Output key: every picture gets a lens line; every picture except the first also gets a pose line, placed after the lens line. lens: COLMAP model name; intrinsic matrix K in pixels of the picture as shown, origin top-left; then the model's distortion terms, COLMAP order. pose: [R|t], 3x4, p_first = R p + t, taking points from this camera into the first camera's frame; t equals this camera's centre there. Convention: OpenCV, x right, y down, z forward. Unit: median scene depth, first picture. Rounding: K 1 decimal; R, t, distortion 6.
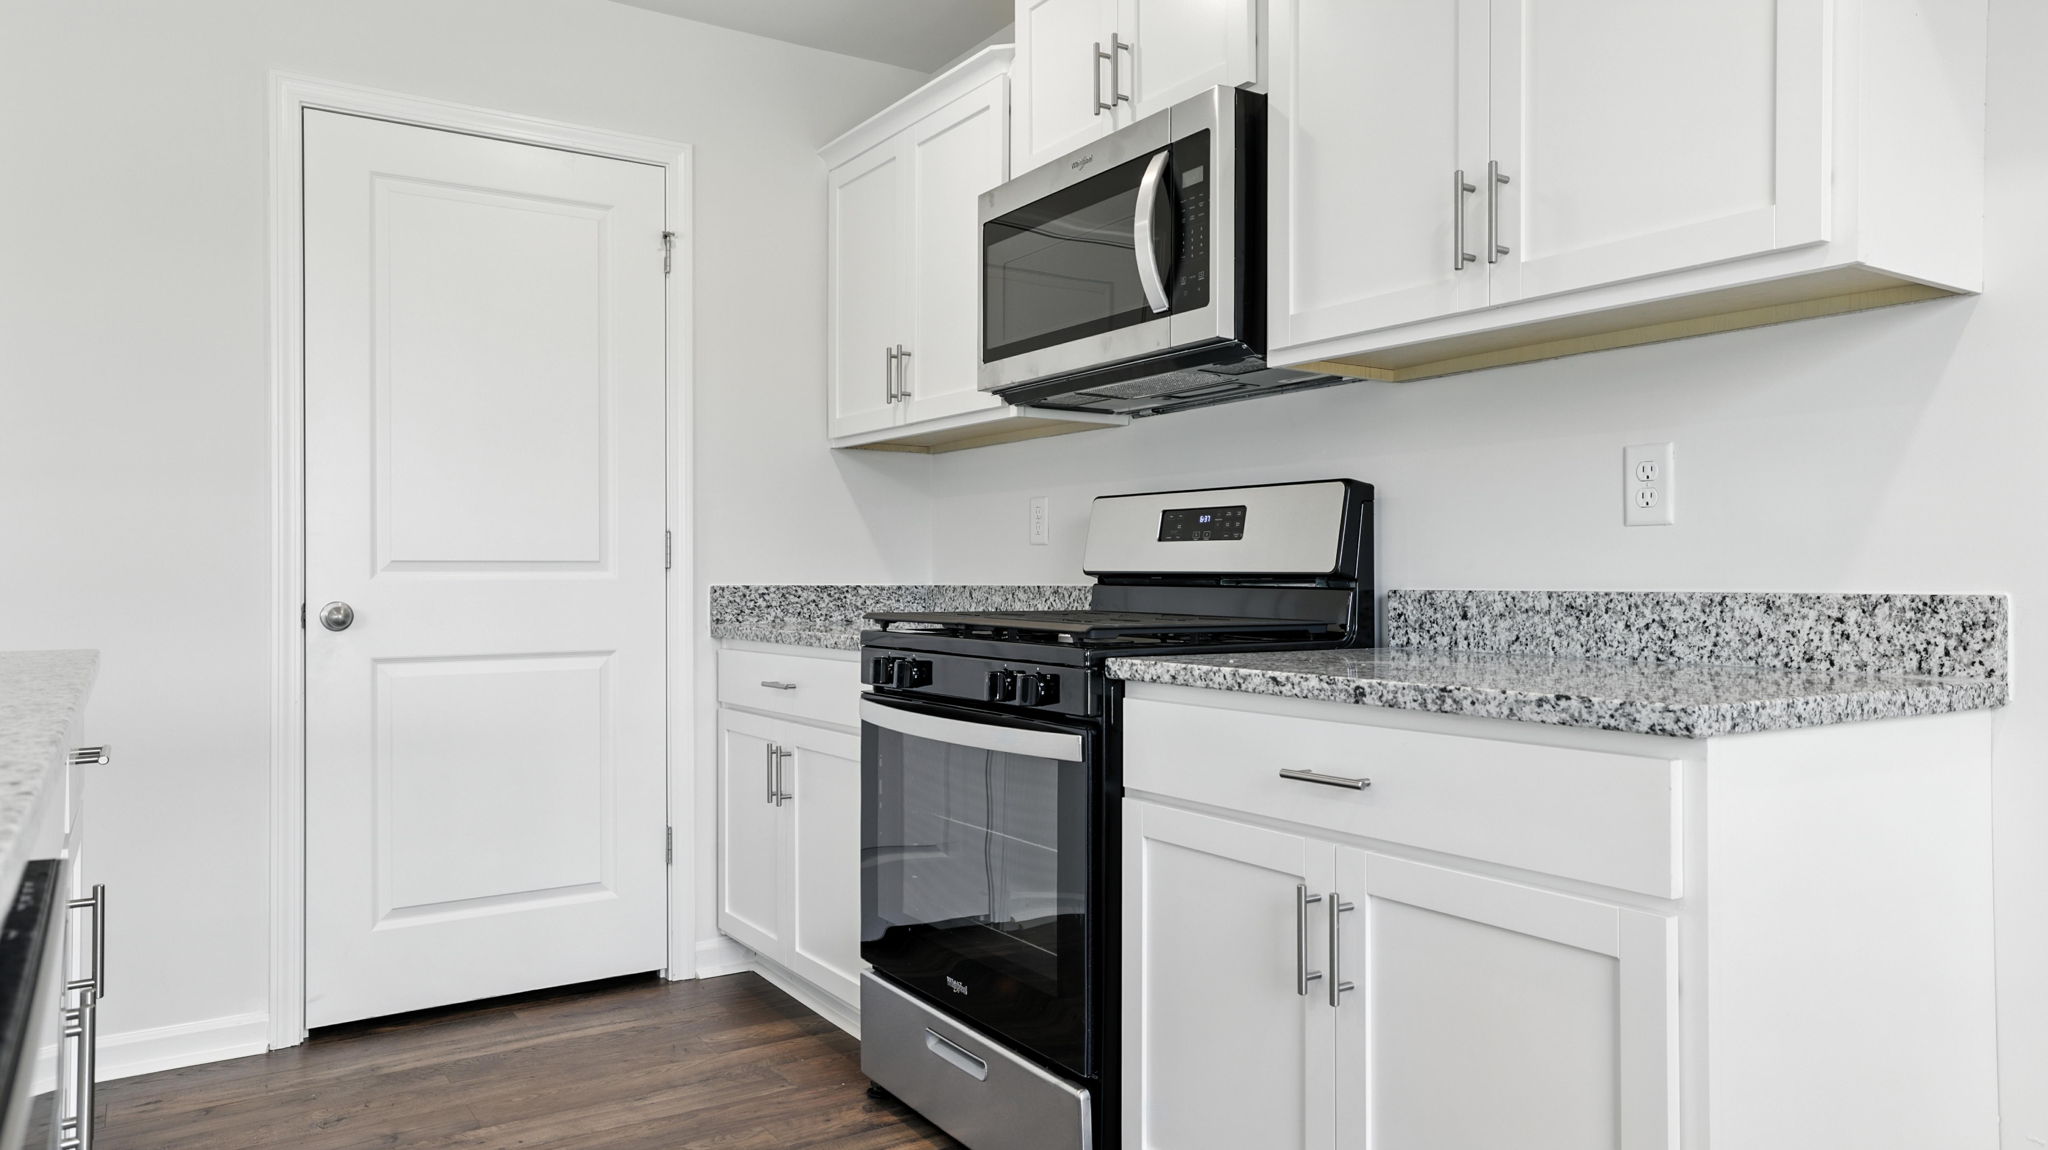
lens RADIAL K [[1348.8, 0, 1027.6], [0, 1348.8, 570.9], [0, 0, 1]] dist [-0.024252, 0.005828]
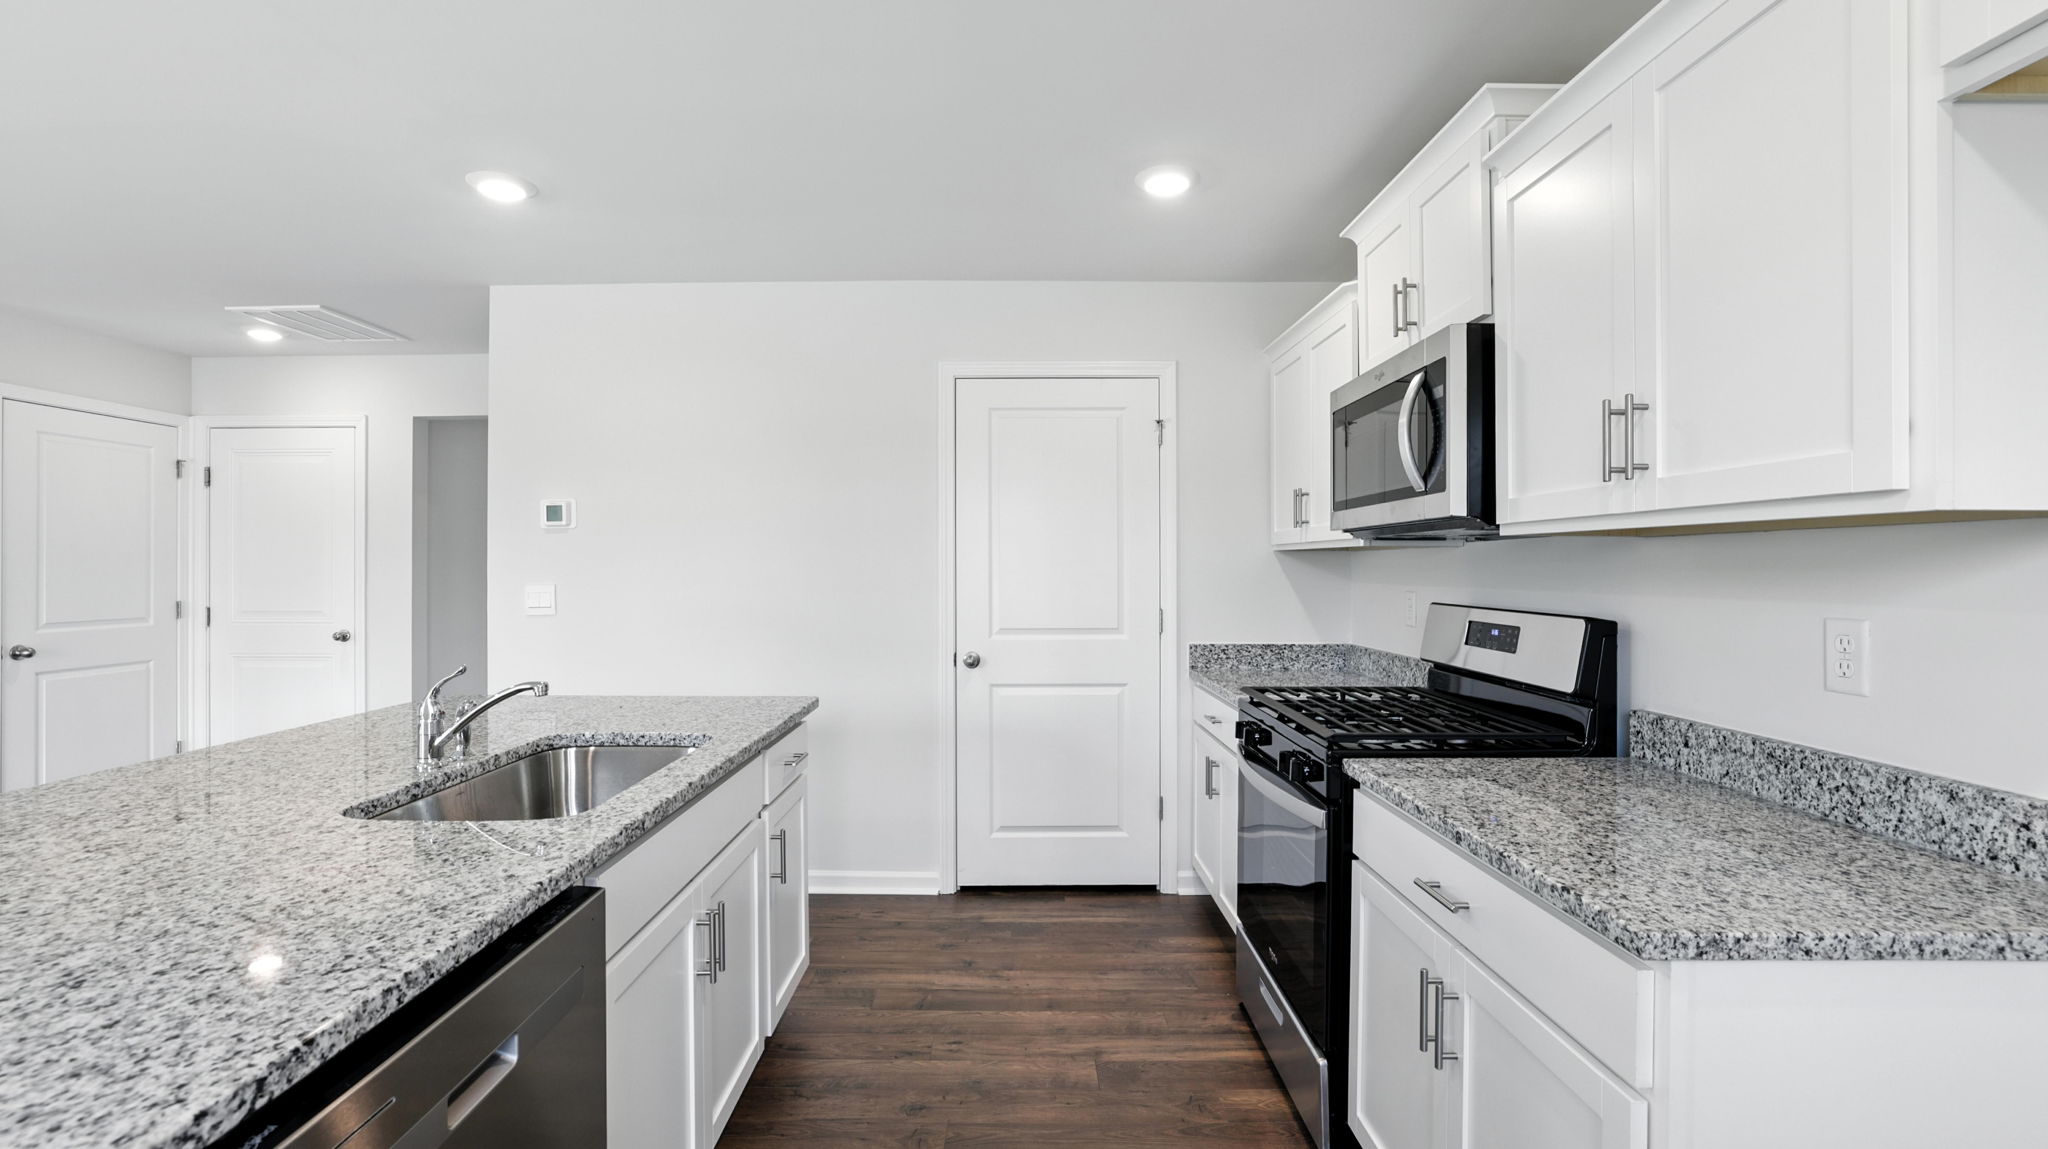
lens RADIAL K [[905.1, 0, 1017.3], [0, 905.1, 568.7], [0, 0, 1]] dist [-0.031982, 0.006882]
pose [[0.834423, 0.001680, -0.551122, 0.251001], [0.001709, 0.999983, 0.005637, -0.118201], [0.551121, -0.005645, 0.834406, 0.031130]]
